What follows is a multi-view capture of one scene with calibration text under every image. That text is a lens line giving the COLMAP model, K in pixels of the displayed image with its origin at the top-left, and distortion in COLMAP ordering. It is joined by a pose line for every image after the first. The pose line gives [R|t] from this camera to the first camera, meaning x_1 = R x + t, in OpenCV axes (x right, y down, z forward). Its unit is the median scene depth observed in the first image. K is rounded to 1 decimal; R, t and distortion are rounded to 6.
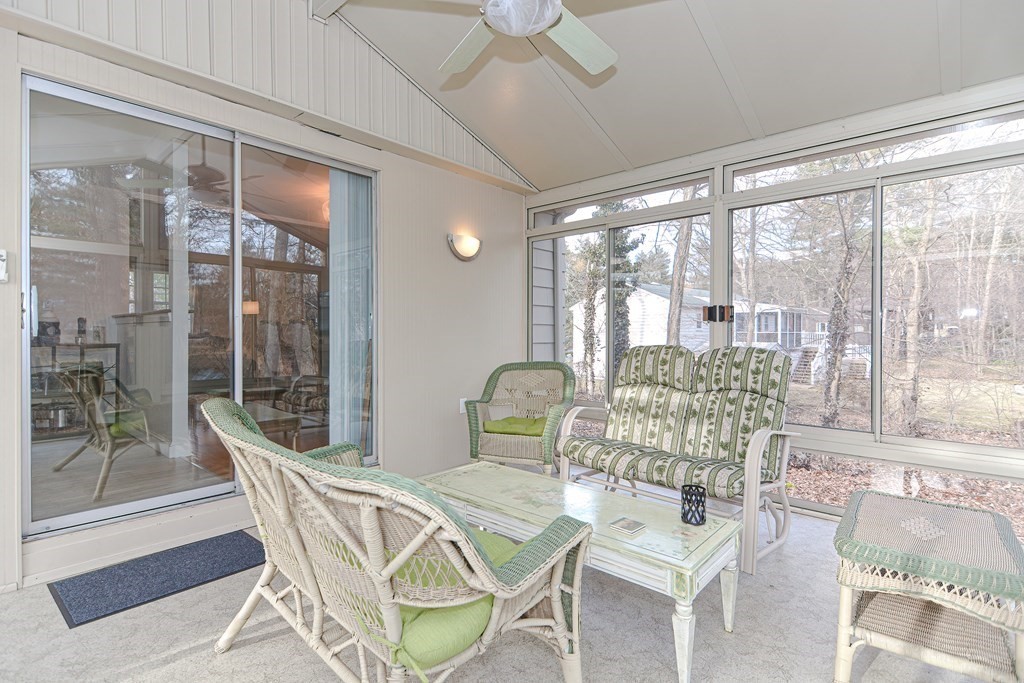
lens RADIAL K [[491.7, 0, 509.9], [0, 491.7, 336.7], [0, 0, 1]] dist [0.002582, -0.001625]
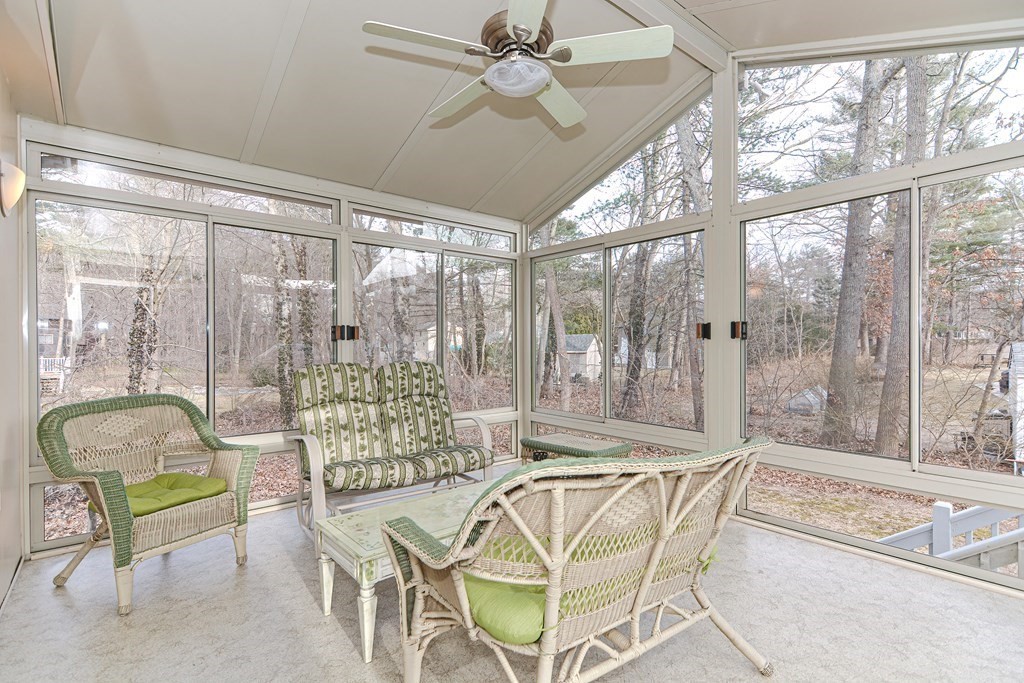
lens RADIAL K [[491.7, 0, 511.2], [0, 491.7, 346.1], [0, 0, 1]] dist [0.002582, -0.001625]
pose [[0.137079, -0.006499, 0.990539, -0.742756], [0.009154, 0.999944, 0.005294, -0.022551], [-0.990518, 0.008342, 0.137131, 0.562659]]
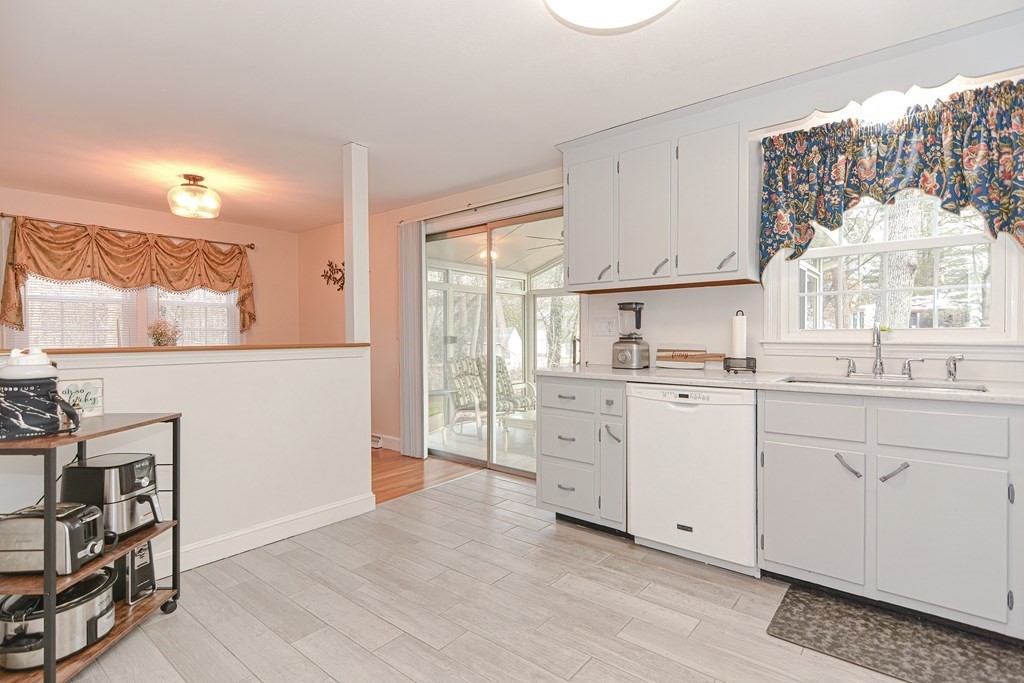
lens RADIAL K [[491.7, 0, 514.3], [0, 491.7, 341.7], [0, 0, 1]] dist [0.002582, -0.001625]
pose [[-0.039963, -0.016216, 0.999070, -1.992704], [0.009751, 0.999814, 0.016618, -0.085900], [-0.999154, 0.010406, -0.039797, 0.967057]]
